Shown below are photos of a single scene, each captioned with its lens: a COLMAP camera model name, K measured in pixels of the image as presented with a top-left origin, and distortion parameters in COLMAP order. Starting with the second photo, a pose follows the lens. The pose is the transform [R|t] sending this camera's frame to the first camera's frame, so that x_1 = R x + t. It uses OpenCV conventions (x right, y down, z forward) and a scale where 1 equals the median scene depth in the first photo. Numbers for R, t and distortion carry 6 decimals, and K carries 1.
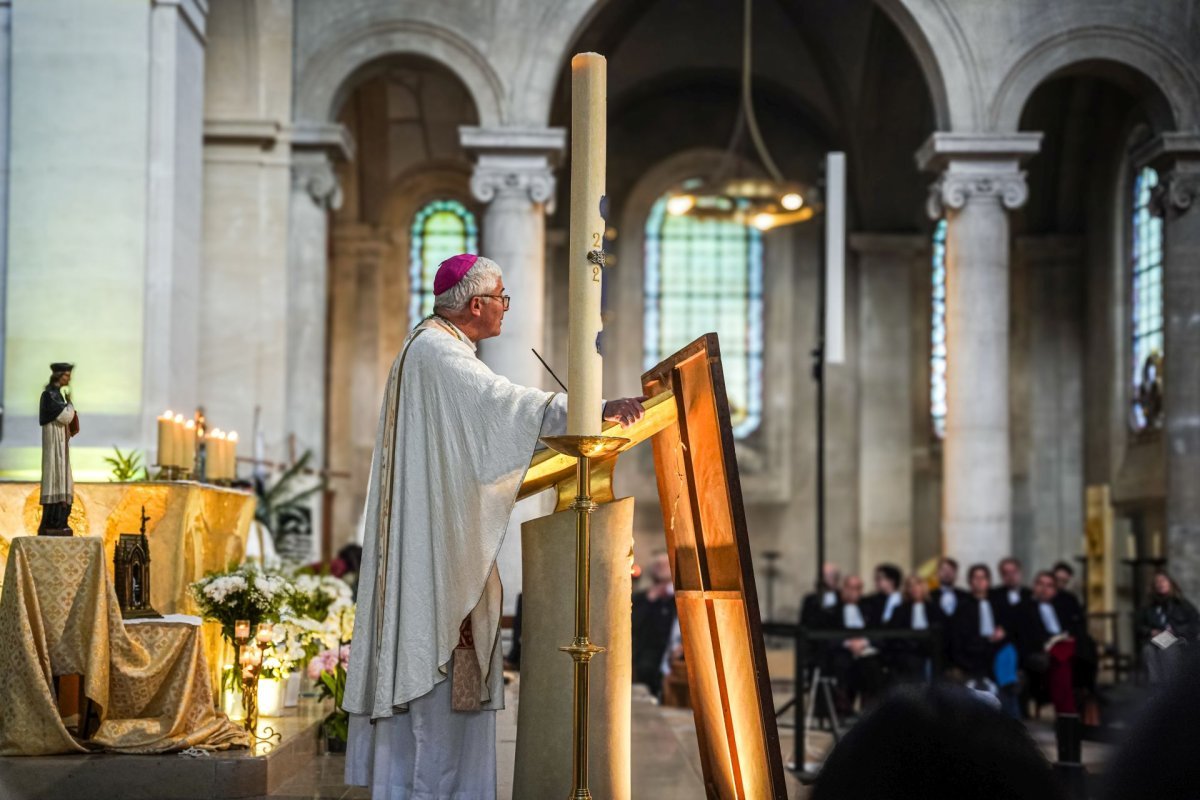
lens RADIAL K [[1837.2, 0, 601.8], [0, 1837.2, 417.9], [0, 0, 1]] dist [0.144934, 0.182535]
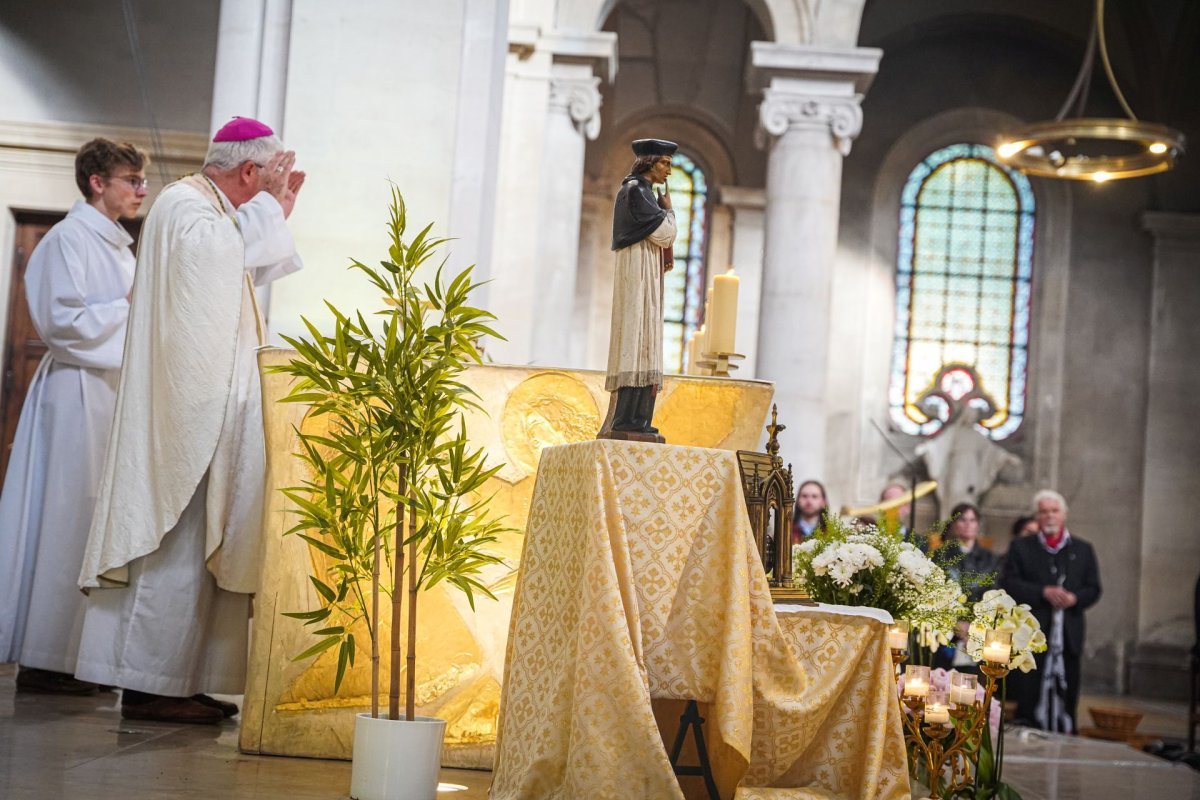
lens RADIAL K [[1837.2, 0, 601.8], [0, 1837.2, 417.9], [0, 0, 1]] dist [0.144934, 0.182535]
pose [[0.997559, 0.056210, -0.041426, -0.286122], [-0.056515, 0.998382, -0.006245, 0.059972], [0.041007, 0.008571, 0.999122, 0.456617]]
